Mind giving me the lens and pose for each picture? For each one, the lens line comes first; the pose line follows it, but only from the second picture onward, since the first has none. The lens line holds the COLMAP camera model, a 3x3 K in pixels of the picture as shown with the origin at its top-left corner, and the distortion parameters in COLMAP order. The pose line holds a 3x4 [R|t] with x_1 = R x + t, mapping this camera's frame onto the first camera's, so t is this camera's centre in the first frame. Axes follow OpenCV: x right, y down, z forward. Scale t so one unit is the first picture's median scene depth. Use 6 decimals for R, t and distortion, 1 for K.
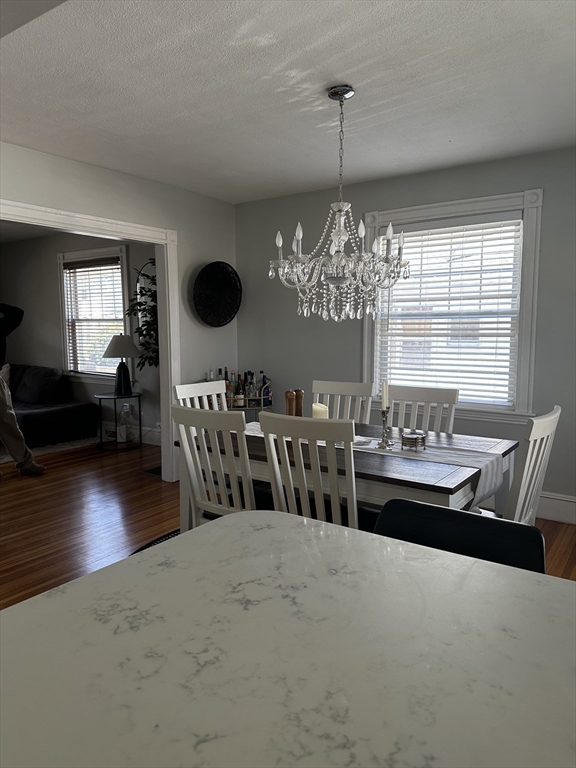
lens RADIAL K [[536.0, 0, 286.3], [0, 536.0, 381.3], [0, 0, 1]] dist [0.053777, -0.071039]
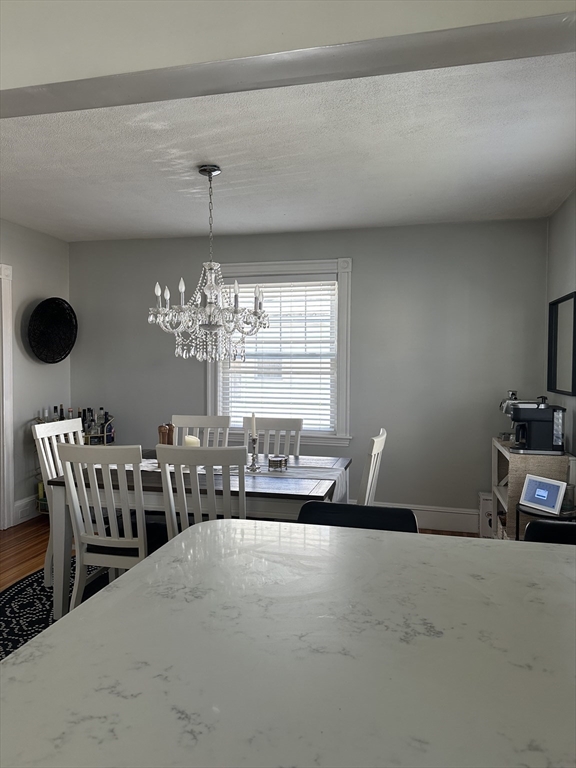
lens RADIAL K [[536.0, 0, 285.6], [0, 536.0, 380.4], [0, 0, 1]] dist [0.053777, -0.071039]
pose [[0.929445, -0.005959, 0.368913, -0.147513], [0.029229, 0.997916, -0.057522, -0.002923], [-0.367801, 0.064247, 0.927682, -0.101067]]
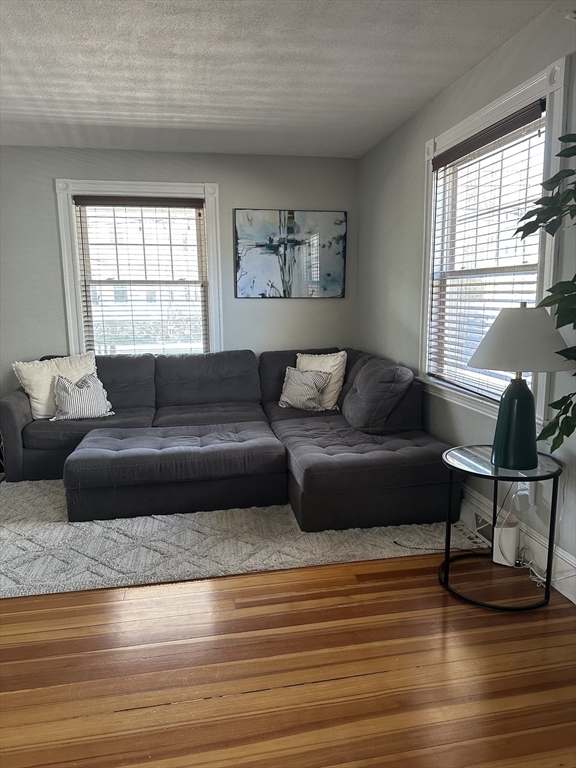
lens RADIAL K [[536.0, 0, 289.7], [0, 536.0, 386.6], [0, 0, 1]] dist [0.053777, -0.071039]
pose [[0.712685, 0.115789, -0.691862, -0.291072], [-0.067038, 0.993011, 0.097133, -0.104308], [0.698273, -0.022844, 0.715467, 1.145427]]
